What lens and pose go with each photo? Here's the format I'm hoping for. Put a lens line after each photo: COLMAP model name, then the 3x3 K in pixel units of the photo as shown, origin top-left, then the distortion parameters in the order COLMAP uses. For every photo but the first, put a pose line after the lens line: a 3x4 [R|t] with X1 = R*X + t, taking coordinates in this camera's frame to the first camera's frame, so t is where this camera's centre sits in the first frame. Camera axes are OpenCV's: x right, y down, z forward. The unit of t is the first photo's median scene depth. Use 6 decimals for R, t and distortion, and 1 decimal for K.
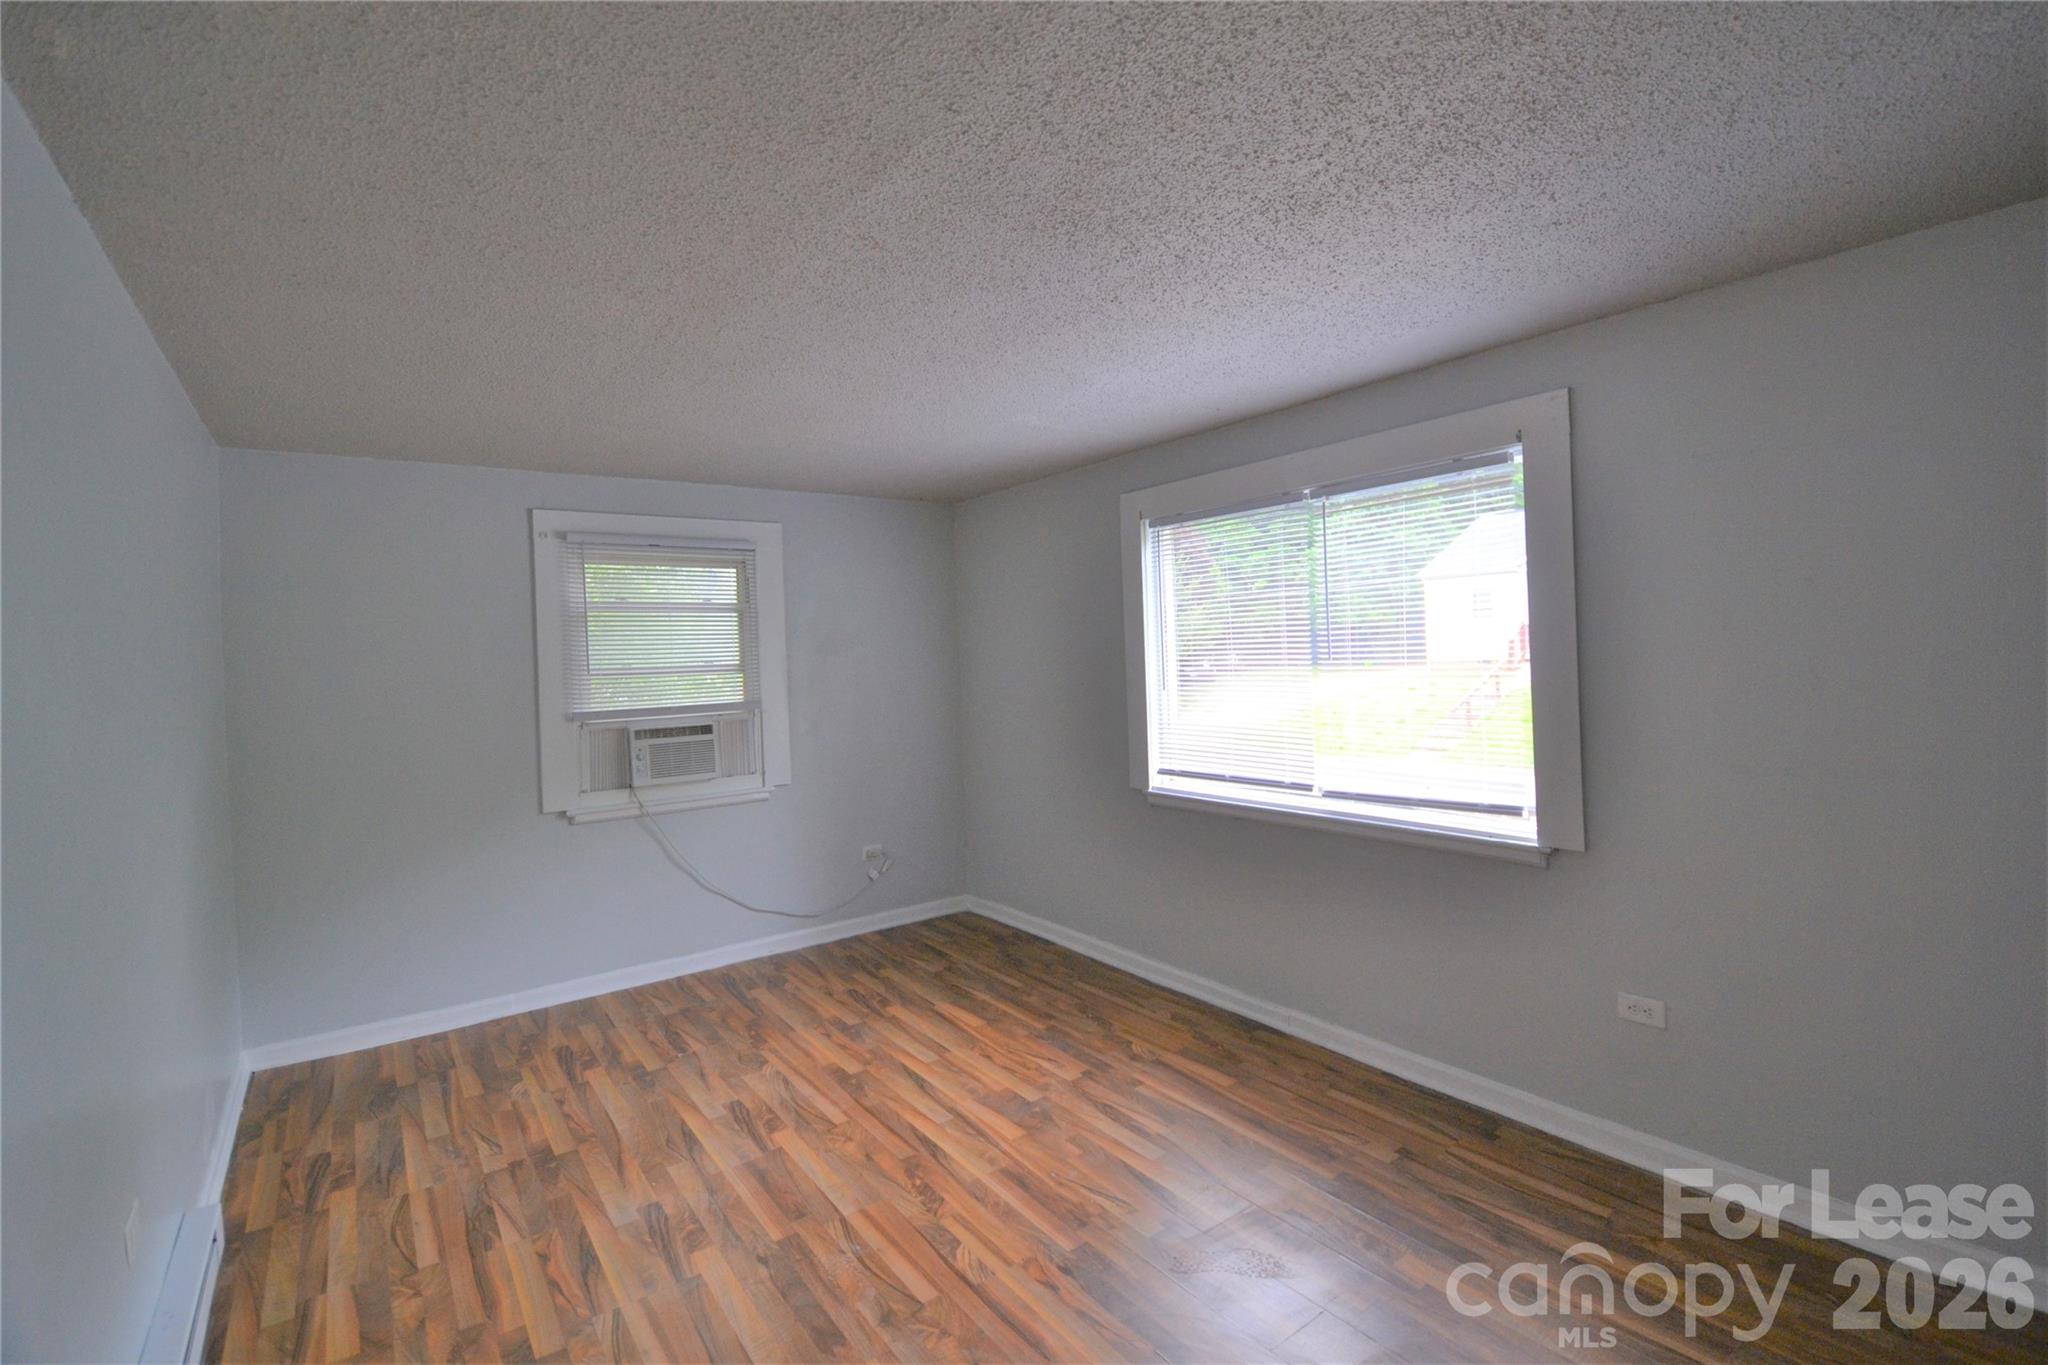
lens RADIAL K [[913.3, 0, 1035.2], [0, 913.3, 652.4], [0, 0, 1]] dist [0.024907, -0.028216]
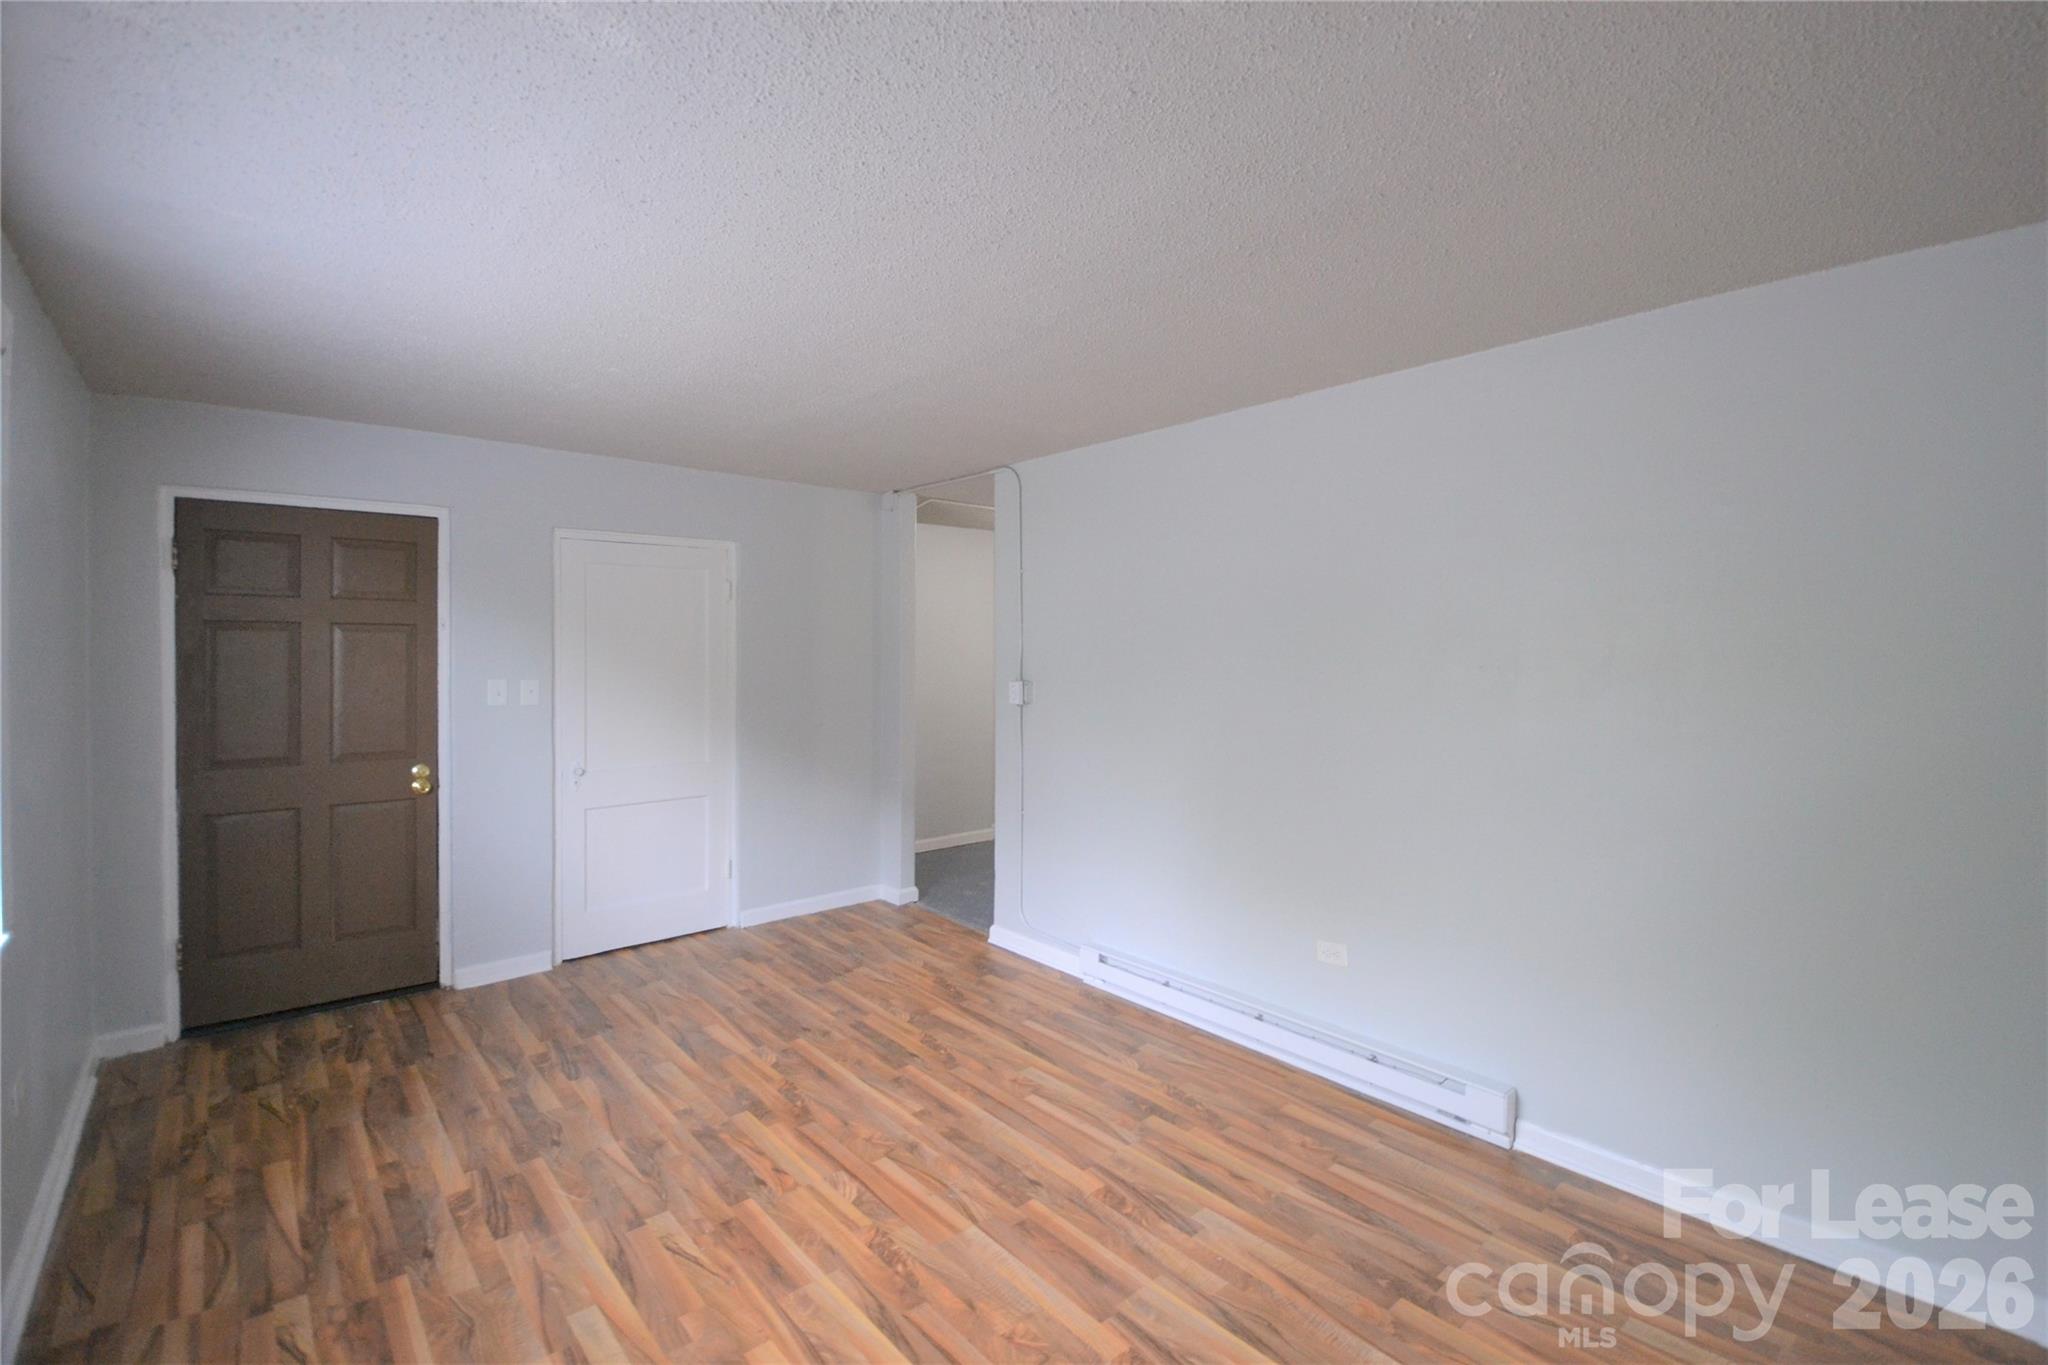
lens RADIAL K [[913.3, 0, 1035.2], [0, 913.3, 652.4], [0, 0, 1]] dist [0.024907, -0.028216]
pose [[-0.996262, 0.034317, -0.079277, -0.158671], [0.033750, 0.999394, 0.008477, 0.011002], [0.079520, 0.005770, -0.996817, 1.435264]]
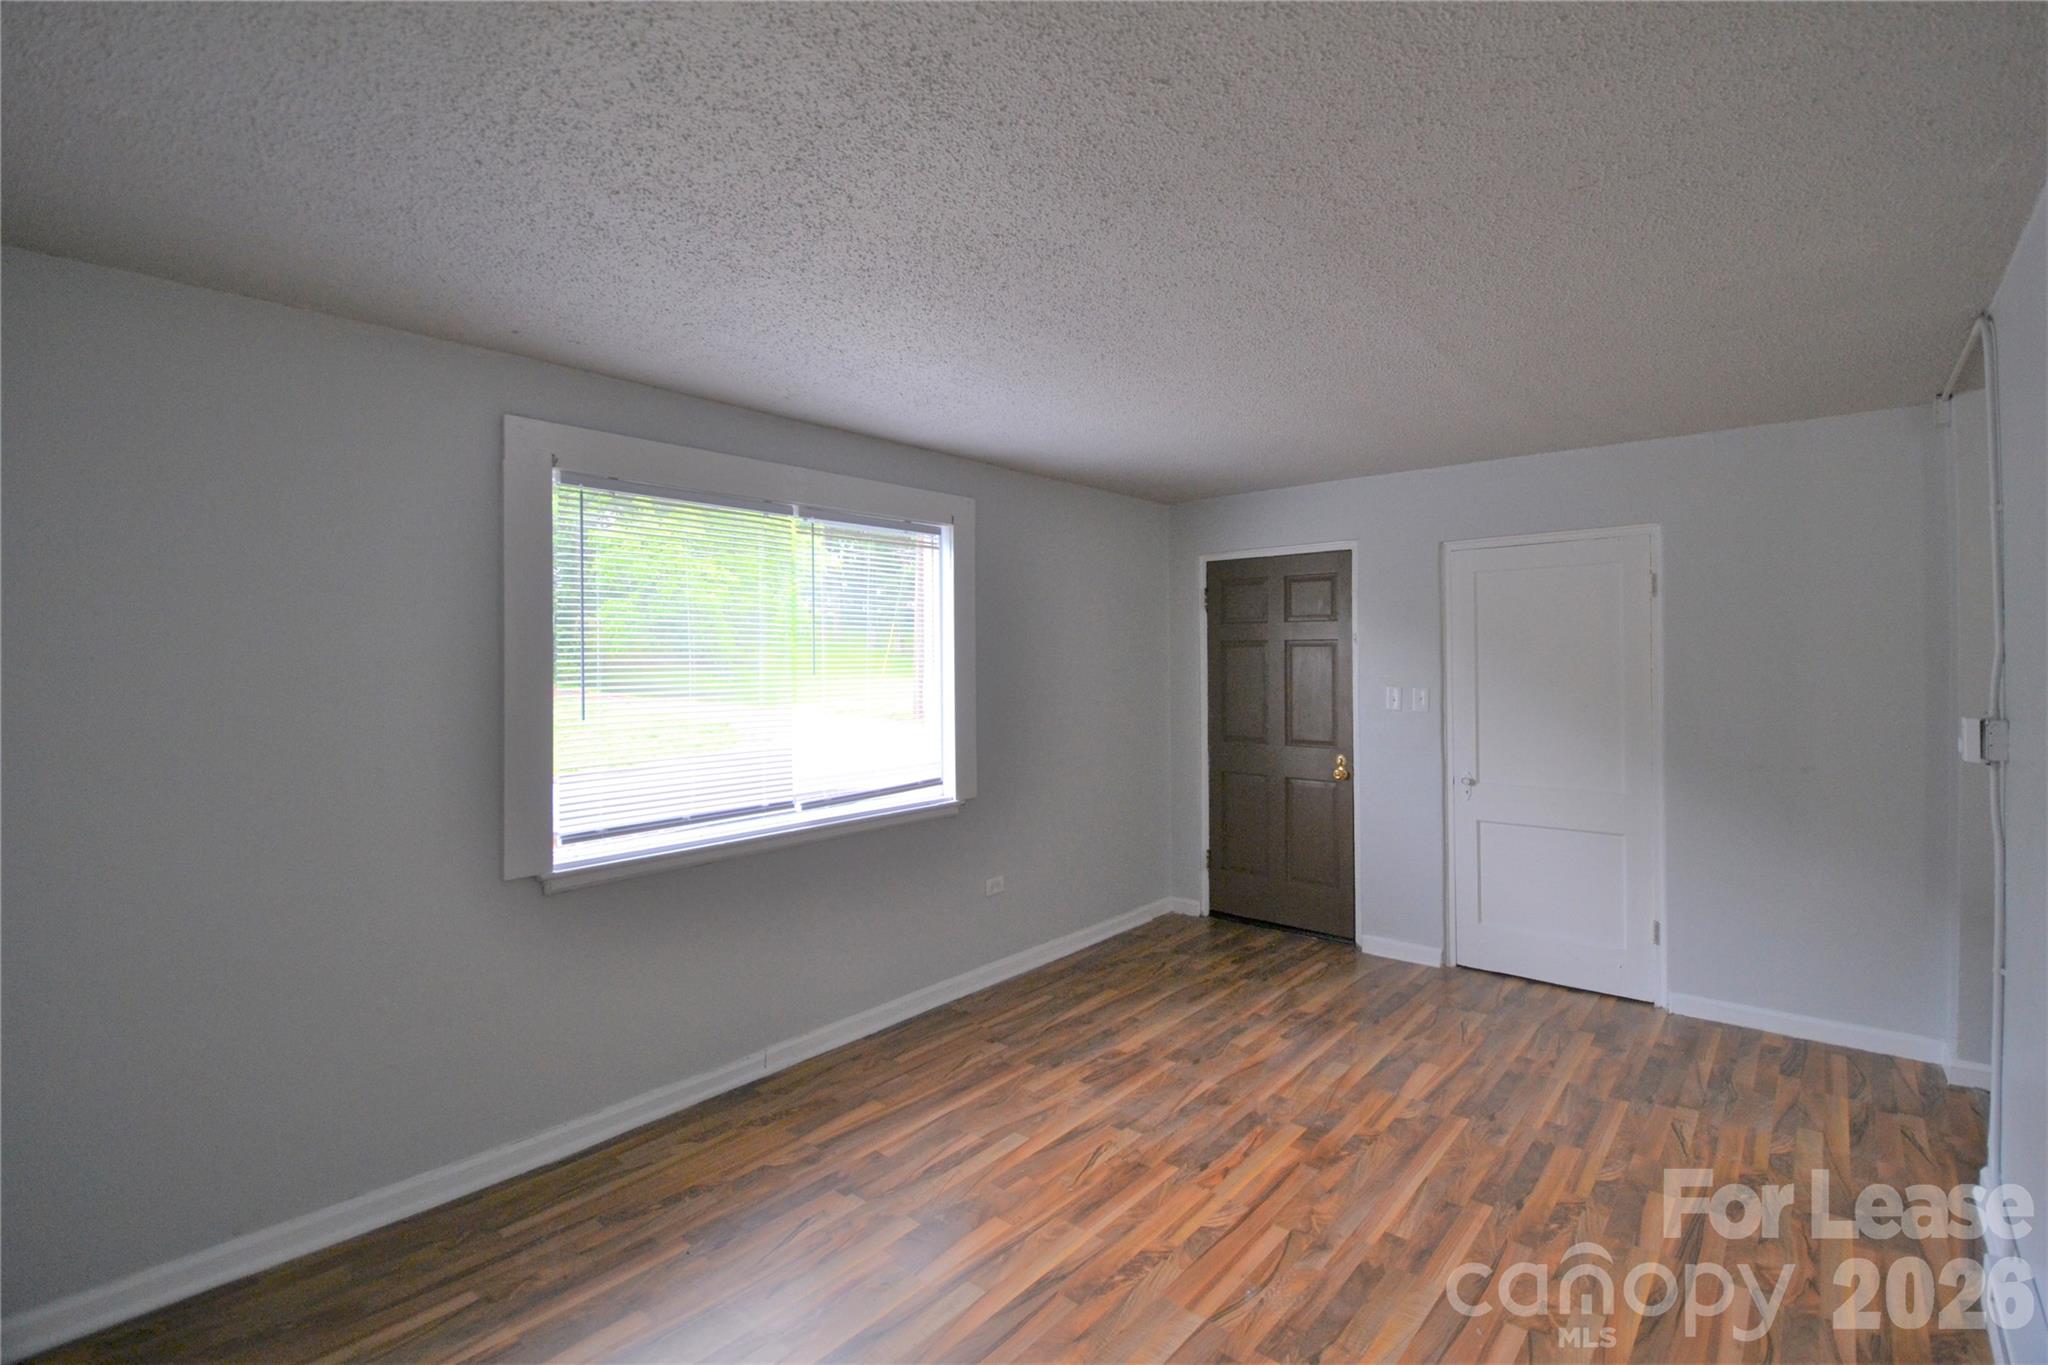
lens RADIAL K [[913.3, 0, 1035.2], [0, 913.3, 652.4], [0, 0, 1]] dist [0.024907, -0.028216]
pose [[-0.217073, 0.042422, 0.975233, -0.746540], [0.015793, 0.999077, -0.039944, 0.028156], [-0.976028, 0.006731, -0.217542, 0.978692]]
